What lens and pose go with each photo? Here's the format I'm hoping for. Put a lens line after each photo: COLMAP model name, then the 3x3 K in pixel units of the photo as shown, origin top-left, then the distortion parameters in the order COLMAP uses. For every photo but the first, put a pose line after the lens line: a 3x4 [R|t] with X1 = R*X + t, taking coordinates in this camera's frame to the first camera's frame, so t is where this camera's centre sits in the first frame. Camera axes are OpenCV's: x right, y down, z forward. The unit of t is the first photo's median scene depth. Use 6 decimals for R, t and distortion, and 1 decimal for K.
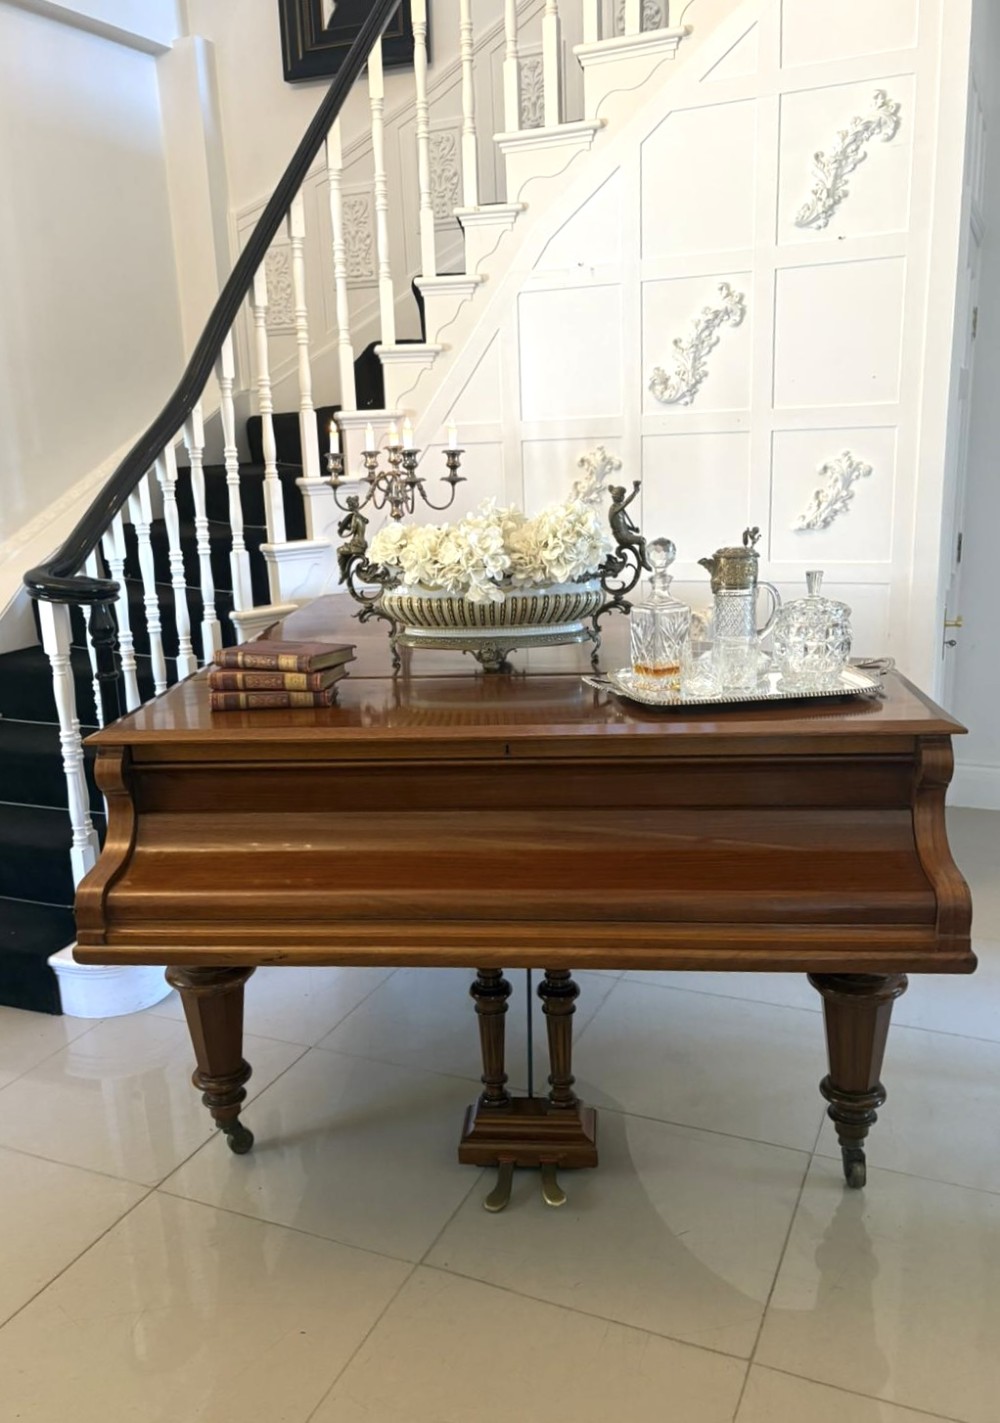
lens RADIAL K [[1237.4, 0, 464.0], [0, 1237.4, 709.3], [0, 0, 1]] dist [-0.009246, 0.147096]
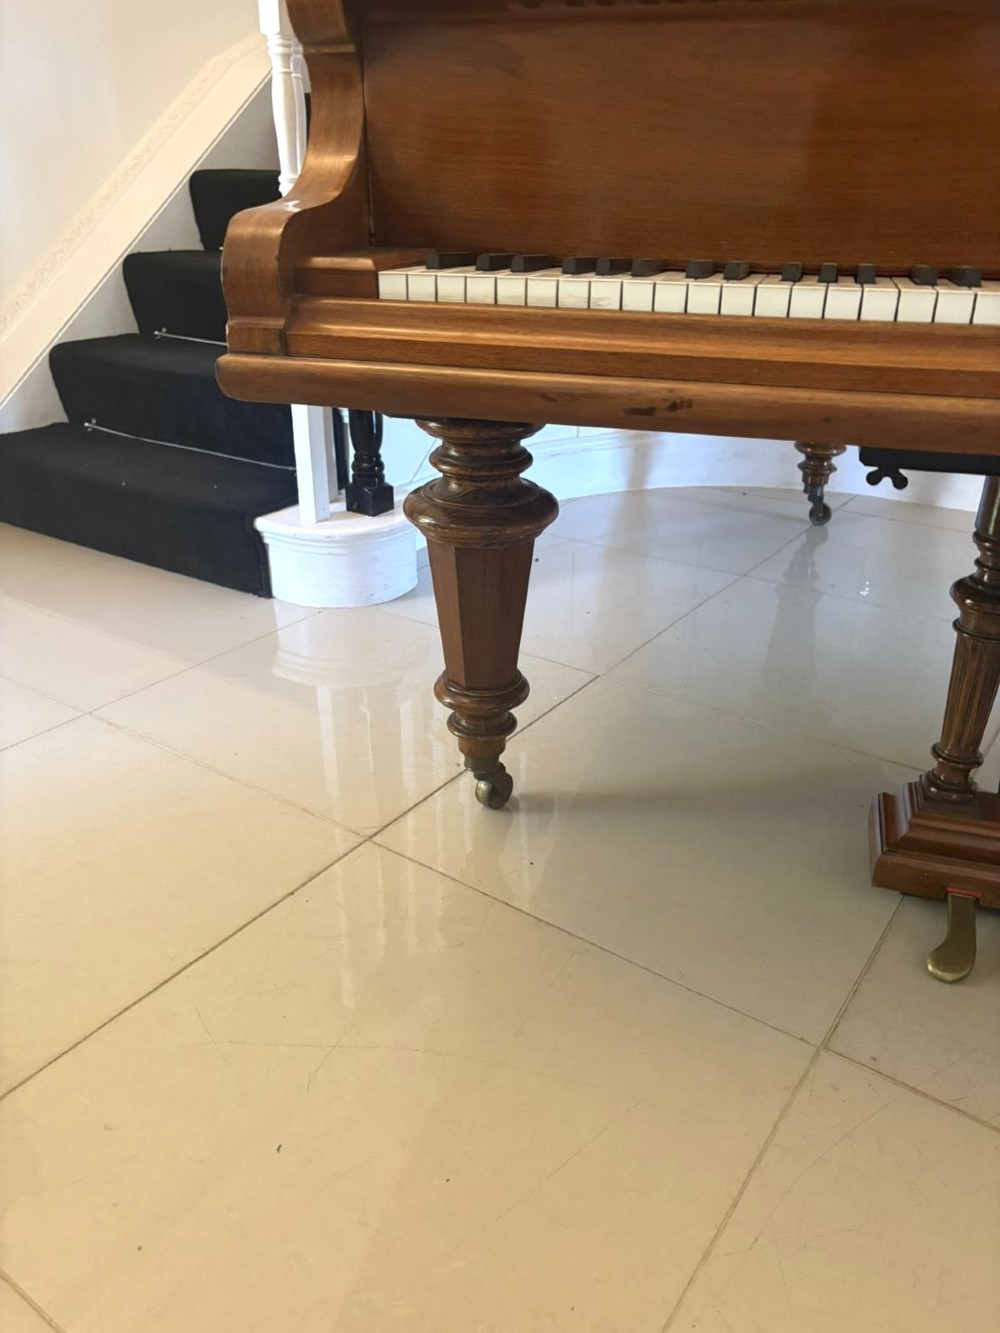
lens RADIAL K [[1000.9, 0, 493.0], [0, 1000.9, 675.7], [0, 0, 1]] dist [0.028664, -0.025138]
pose [[0.981539, 0.126171, -0.143743, -0.122347], [-0.093457, 0.972108, 0.215111, 0.186257], [0.166875, -0.197706, 0.965953, 0.533461]]
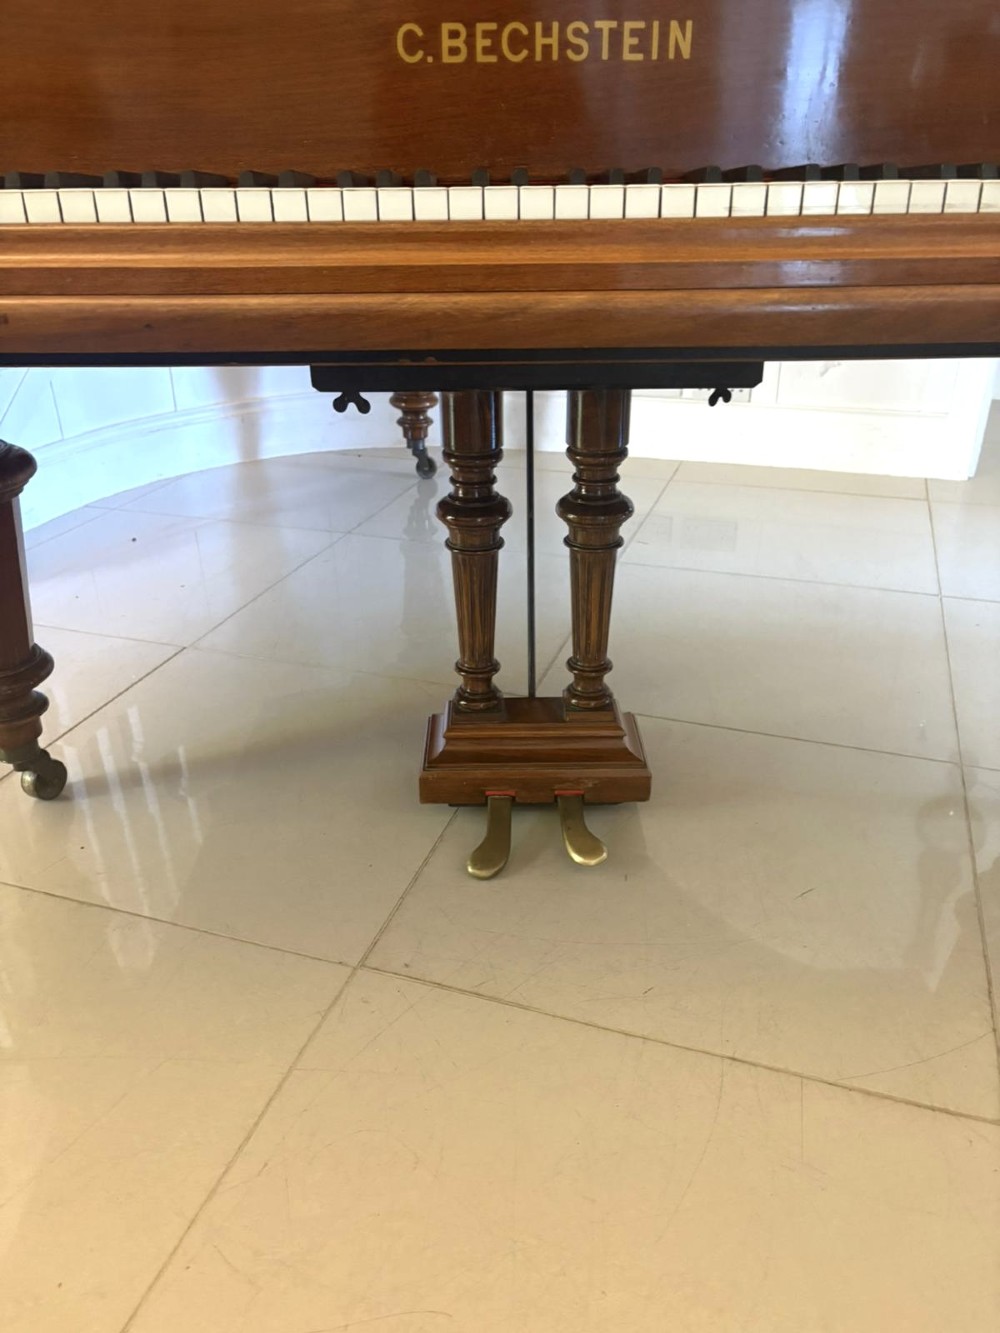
lens RADIAL K [[1000.9, 0, 493.0], [0, 1000.9, 675.7], [0, 0, 1]] dist [0.028664, -0.025138]
pose [[0.993545, -0.019606, 0.111735, -0.021980], [-0.004889, 0.976636, 0.214844, 0.201722], [-0.113337, -0.214003, 0.970236, 0.537585]]
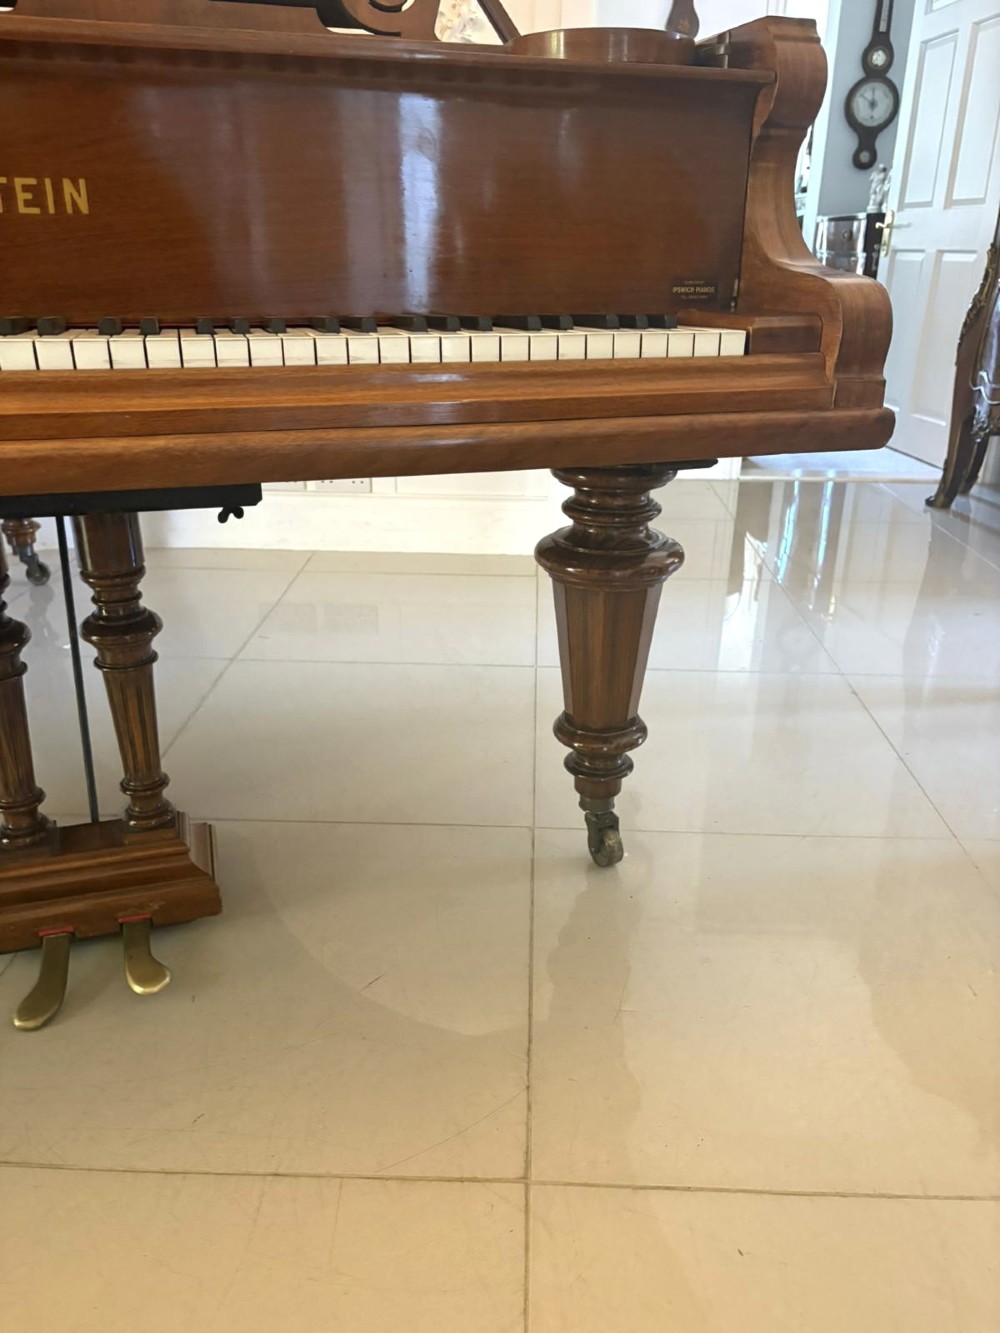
lens RADIAL K [[1001.9, 0, 512.1], [0, 1001.9, 672.9], [0, 0, 1]] dist [0.000720, -0.003187]
pose [[0.913706, -0.101373, 0.393528, 0.056370], [0.045897, 0.987933, 0.147927, 0.187036], [-0.403775, -0.117101, 0.907333, 0.510683]]
